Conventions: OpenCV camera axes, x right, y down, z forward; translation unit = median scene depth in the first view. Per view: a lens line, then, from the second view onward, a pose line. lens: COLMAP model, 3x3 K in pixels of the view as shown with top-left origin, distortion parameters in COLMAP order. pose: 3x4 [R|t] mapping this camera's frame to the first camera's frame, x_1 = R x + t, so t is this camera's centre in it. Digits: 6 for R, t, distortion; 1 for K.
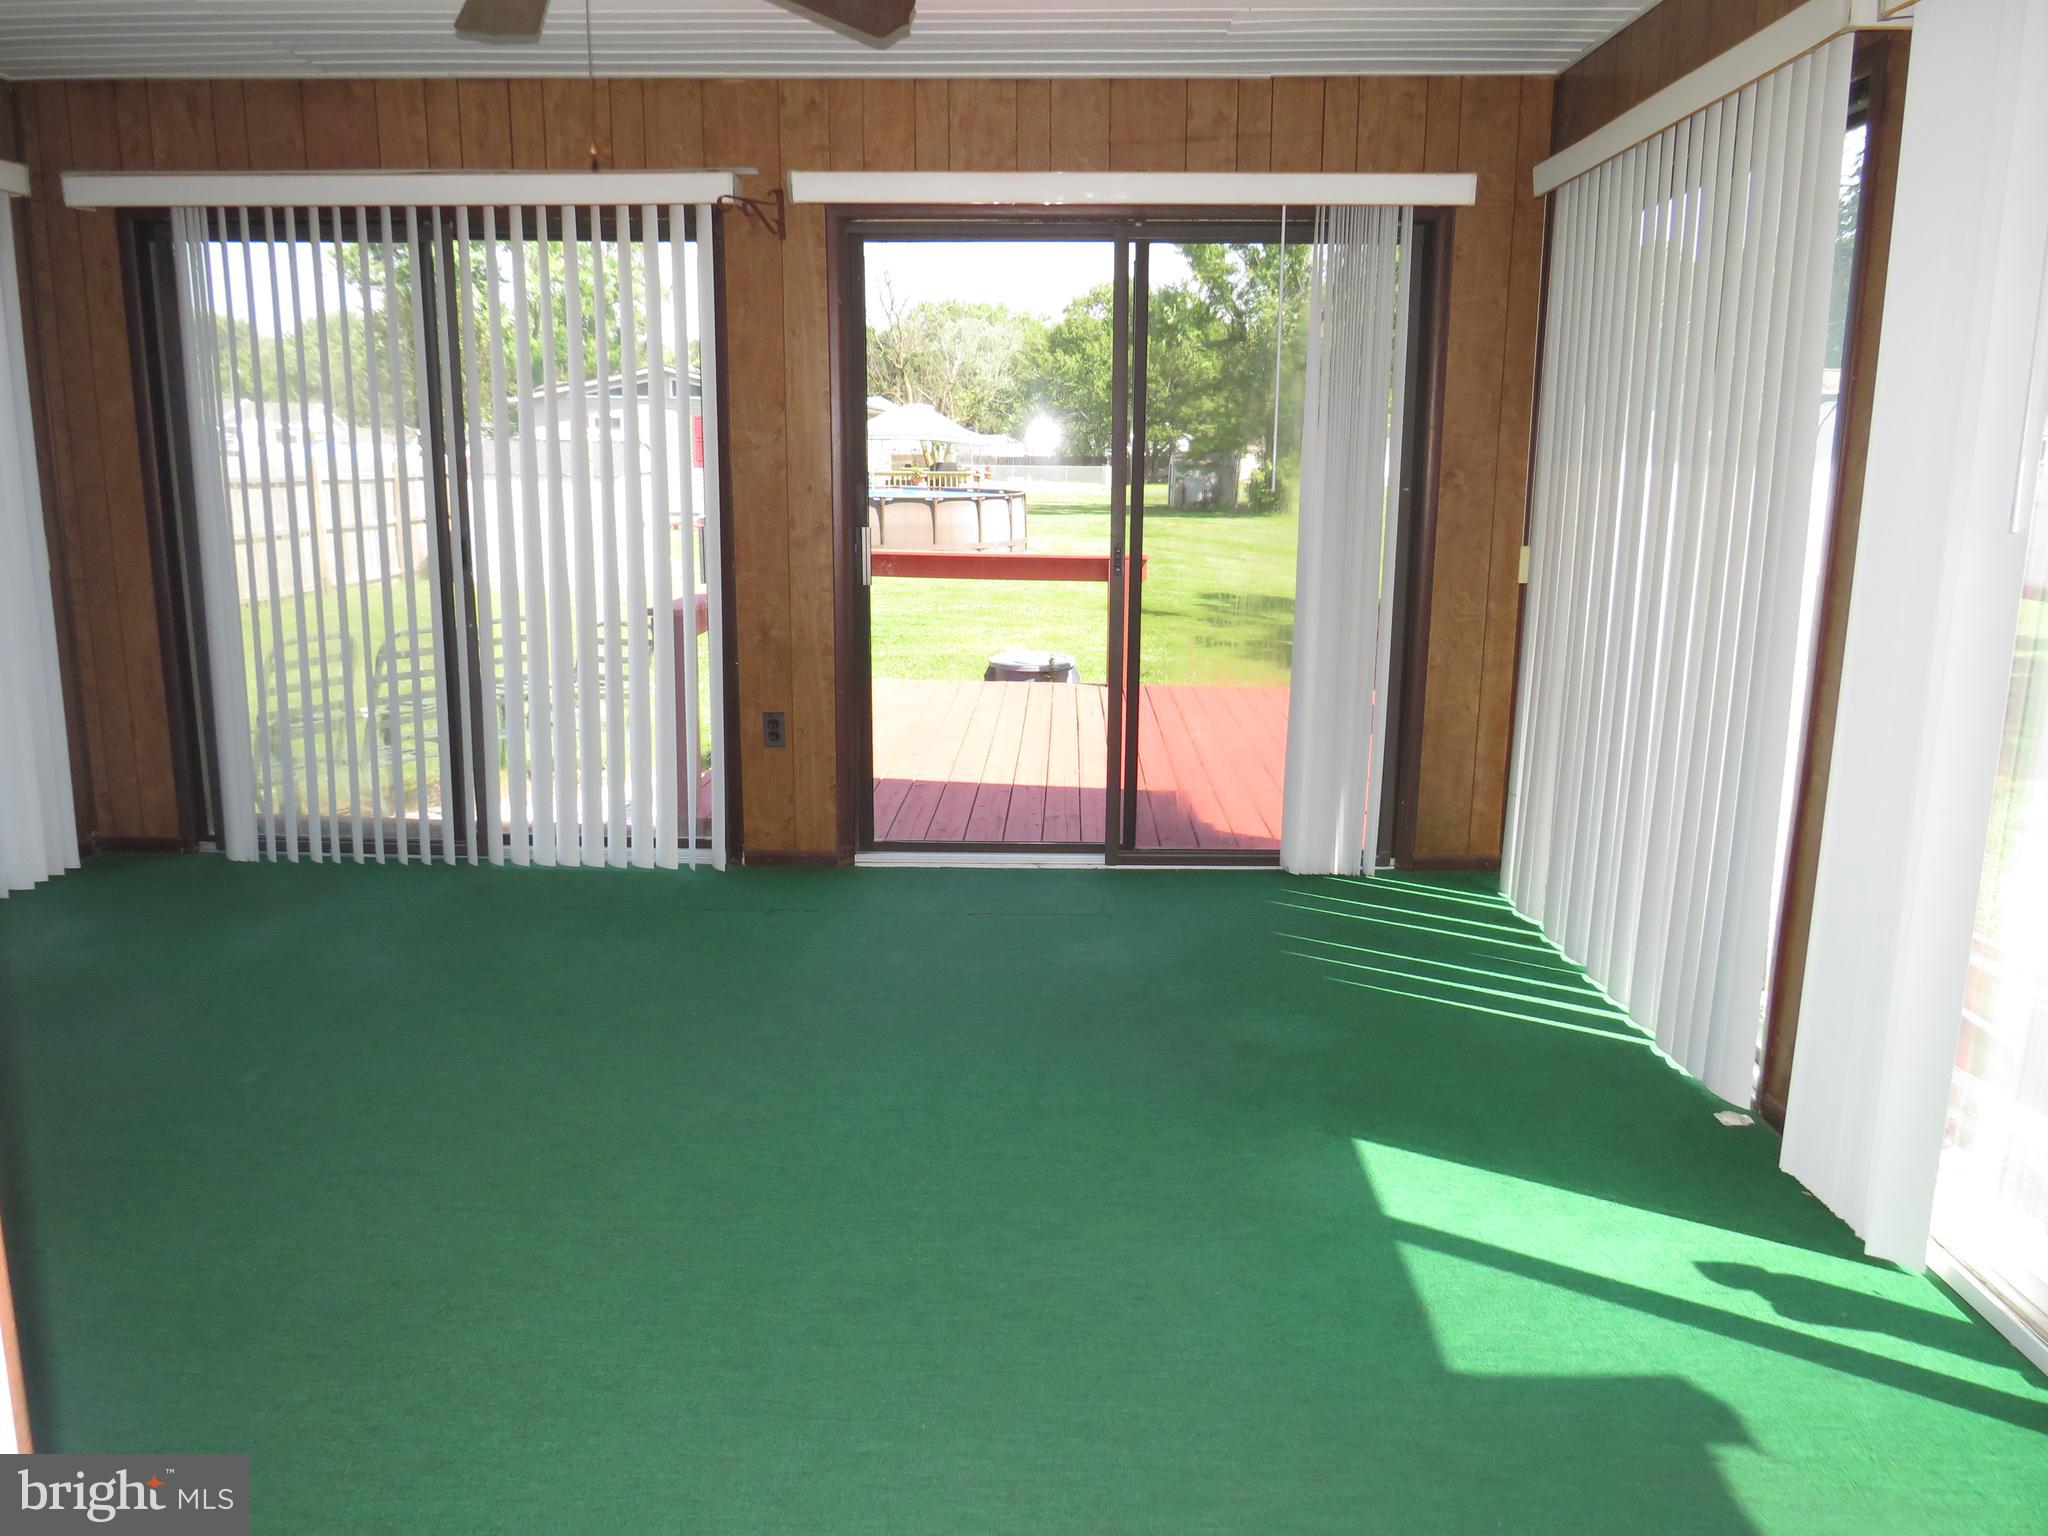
lens RADIAL K [[1463.9, 0, 1026.1], [0, 1463.9, 756.5], [0, 0, 1]] dist [-0.009190, -0.004813]
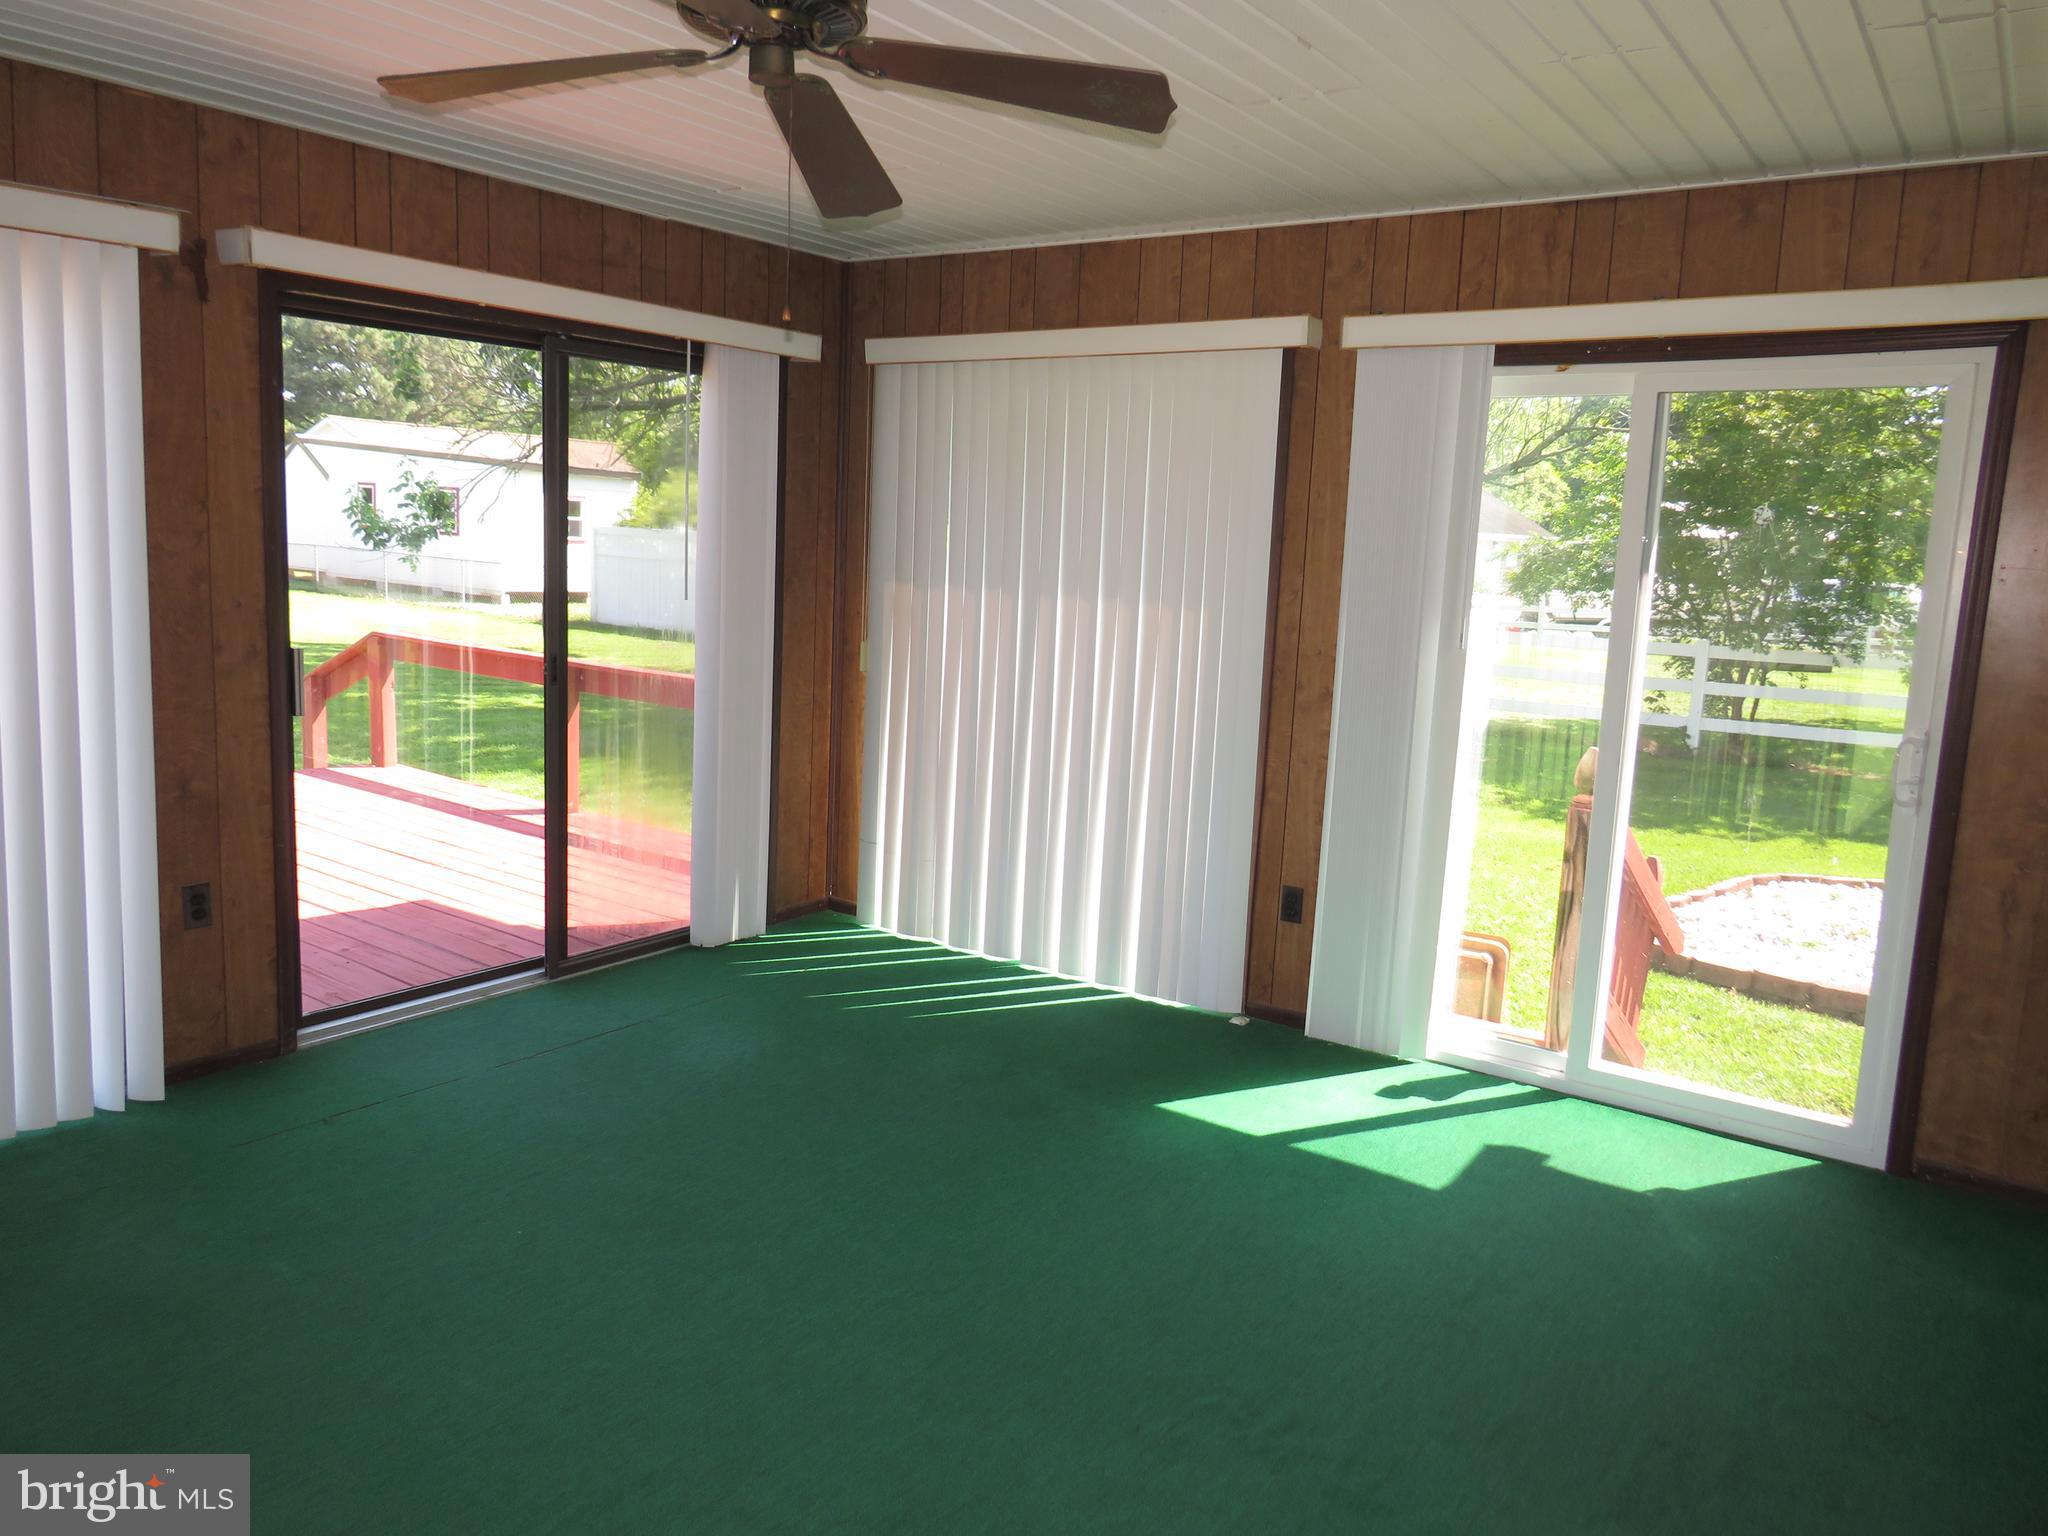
lens RADIAL K [[1463.9, 0, 1026.1], [0, 1463.9, 756.5], [0, 0, 1]] dist [-0.009190, -0.004813]
pose [[0.568403, -0.104972, 0.816026, -0.599132], [0.122477, 0.991572, 0.042243, -0.083499], [-0.813583, 0.075934, 0.576469, 0.187961]]
